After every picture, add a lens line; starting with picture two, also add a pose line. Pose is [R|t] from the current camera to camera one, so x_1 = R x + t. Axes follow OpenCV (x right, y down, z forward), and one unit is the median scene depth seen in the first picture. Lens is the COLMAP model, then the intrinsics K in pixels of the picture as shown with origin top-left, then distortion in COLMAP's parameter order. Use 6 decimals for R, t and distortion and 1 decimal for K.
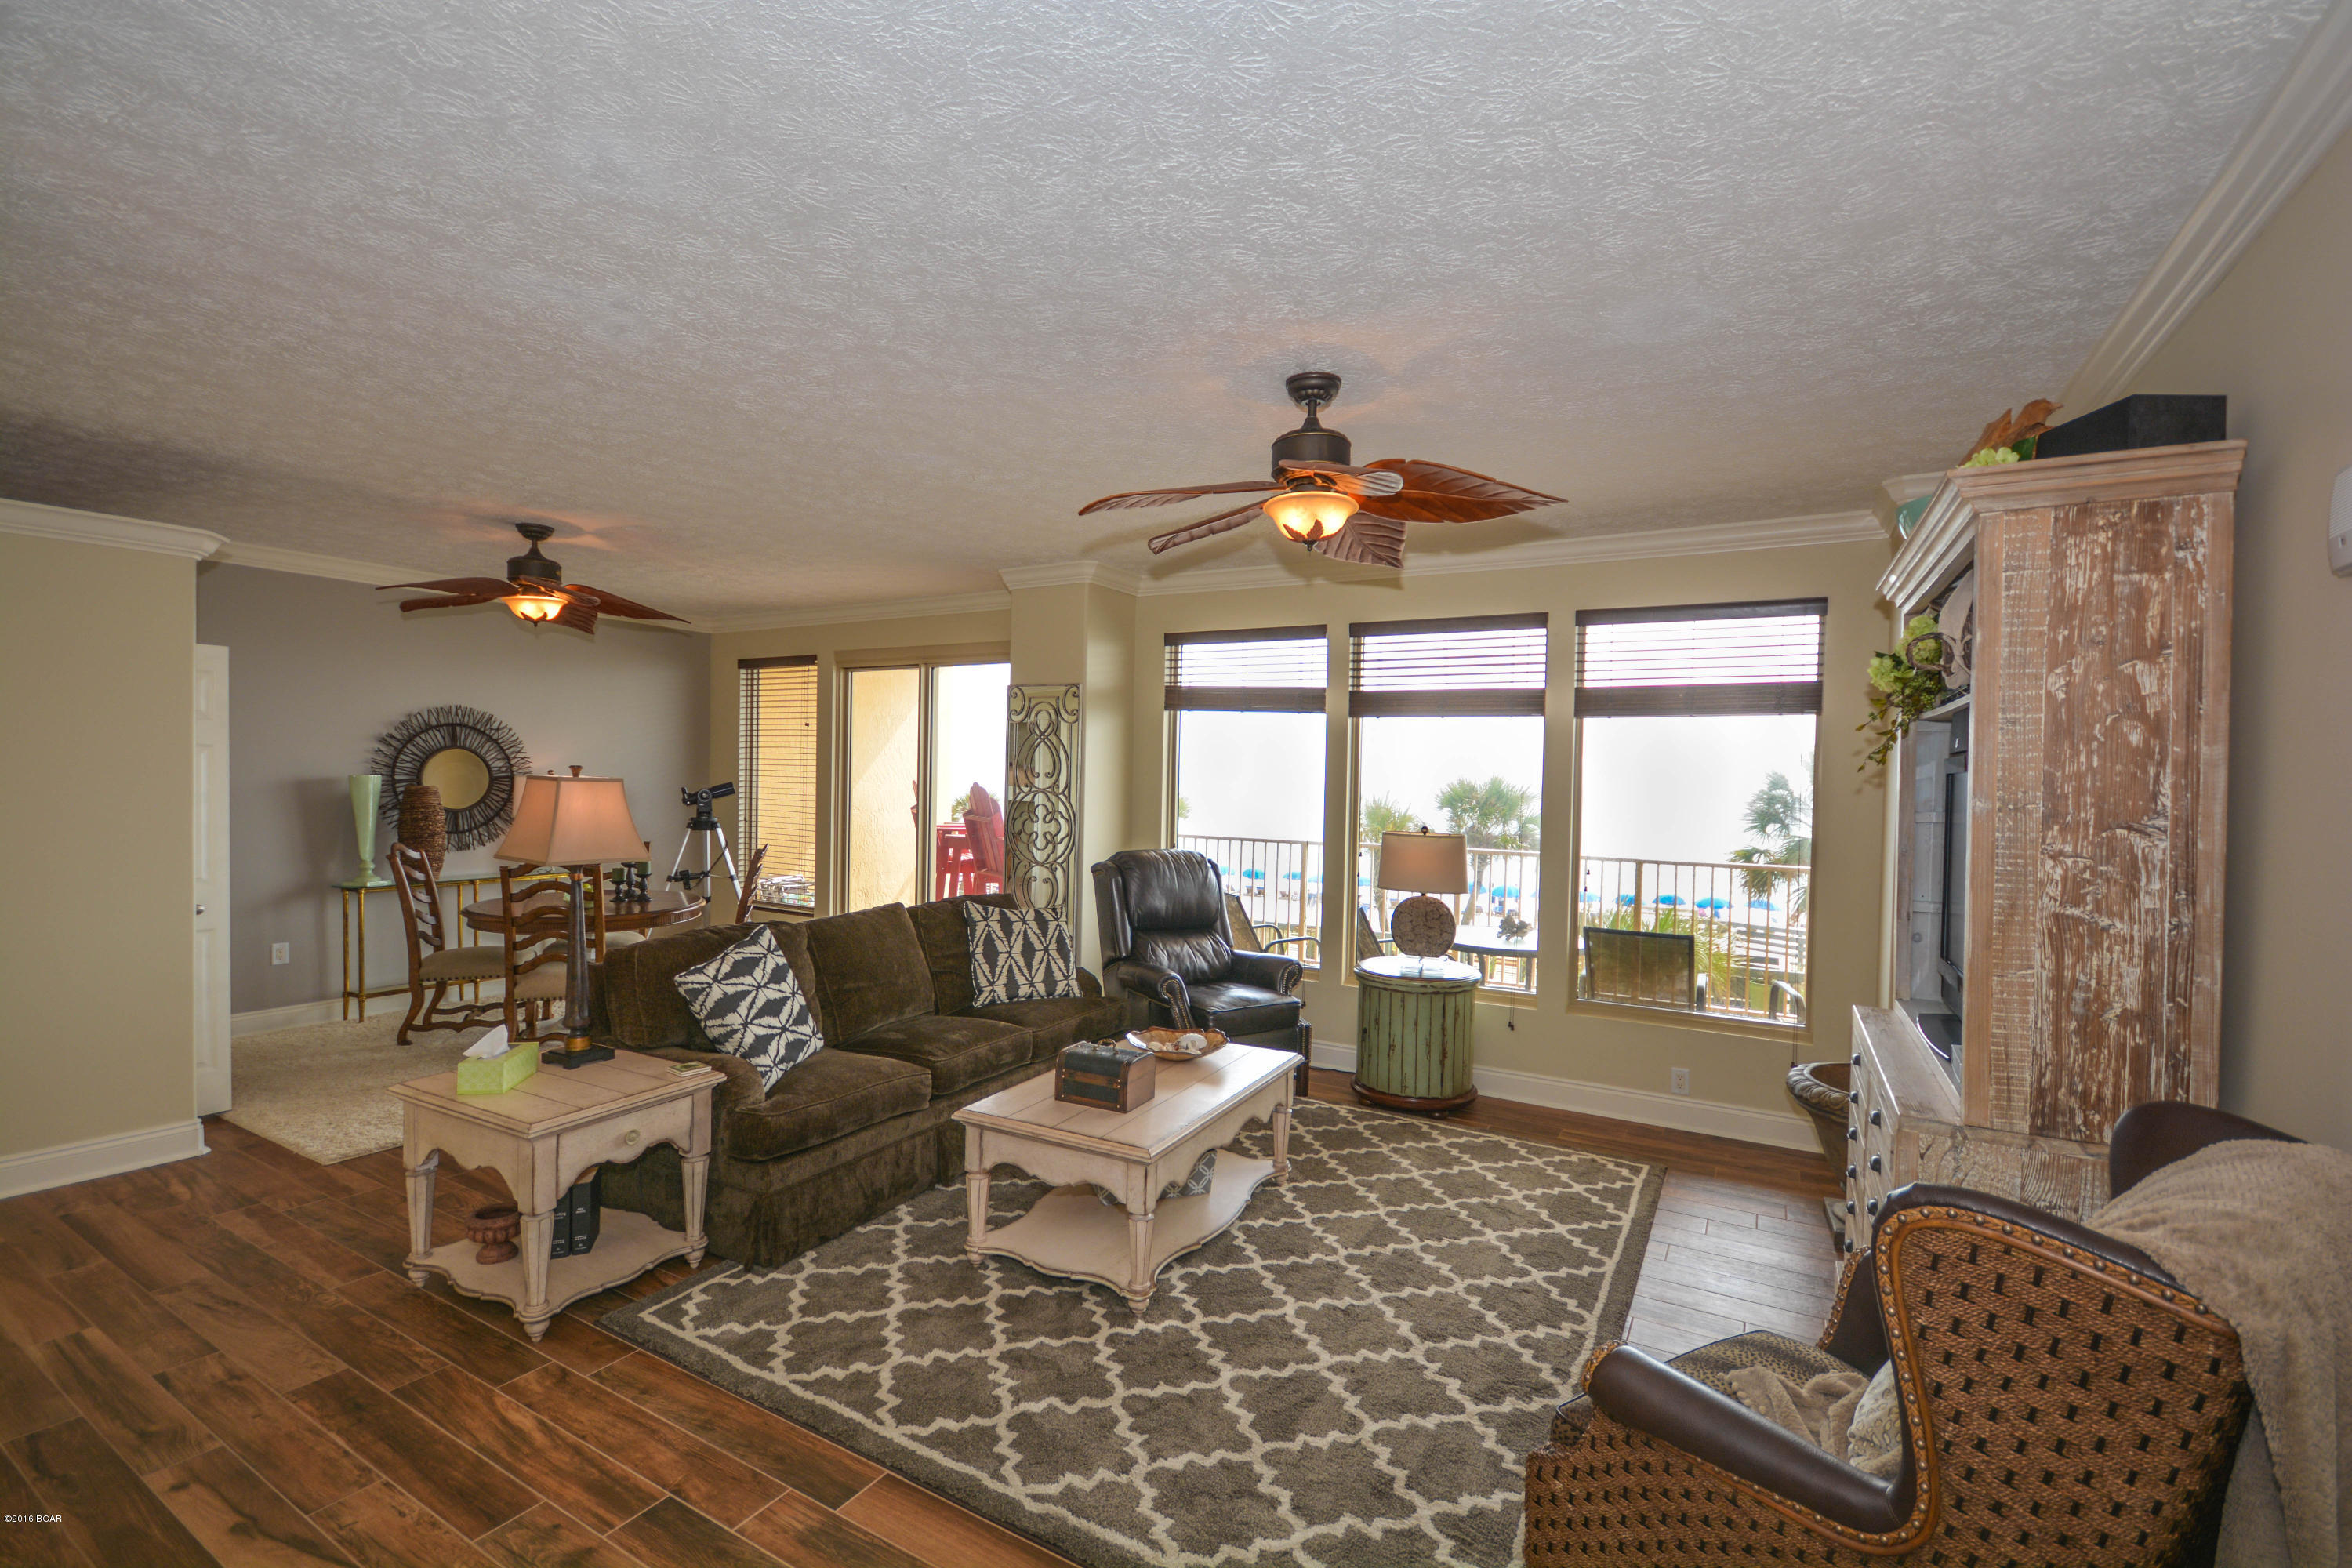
lens RADIAL K [[1034.8, 0, 1176.0], [0, 1034.8, 784.0], [0, 0, 1]] dist [0.001199, 0.000012]
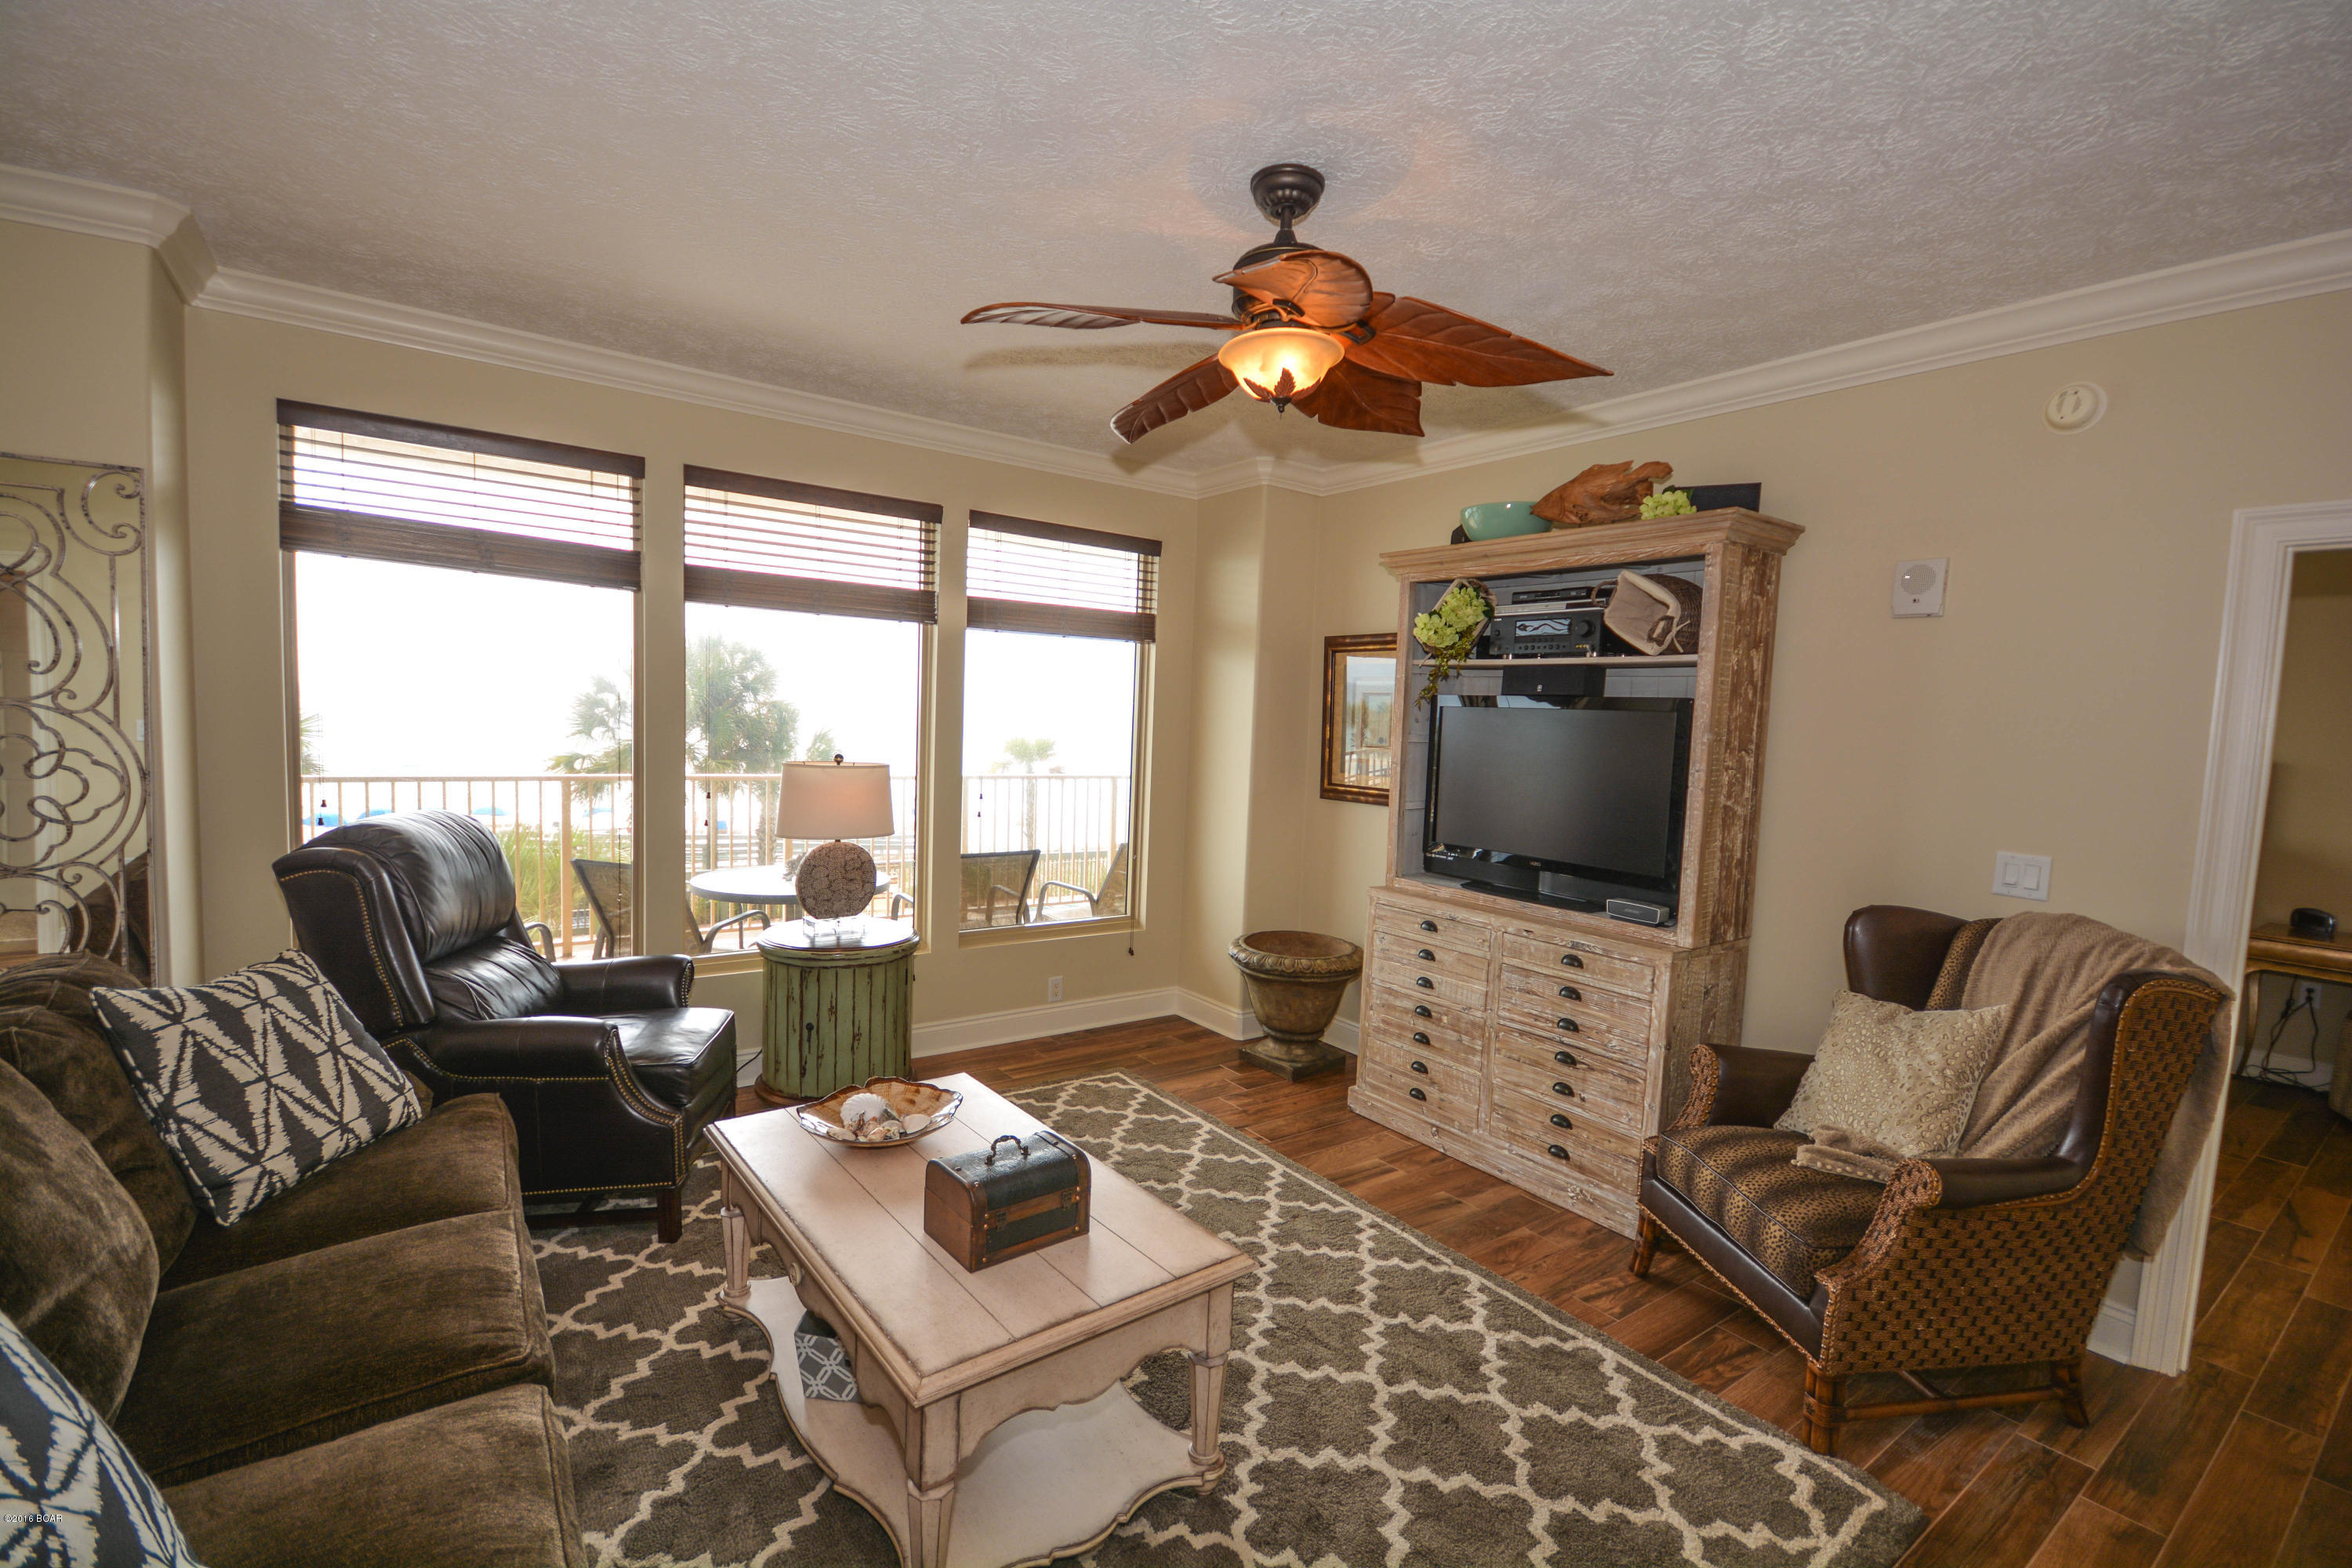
lens RADIAL K [[1027.9, 0, 1175.7], [0, 1027.9, 792.4], [0, 0, 1]] dist [-0.010704, -0.000165]
pose [[0.410199, -0.073056, 0.909065, -0.388117], [-0.024106, 0.995570, 0.090885, -0.007723], [-0.911678, -0.059195, 0.406620, 0.474187]]
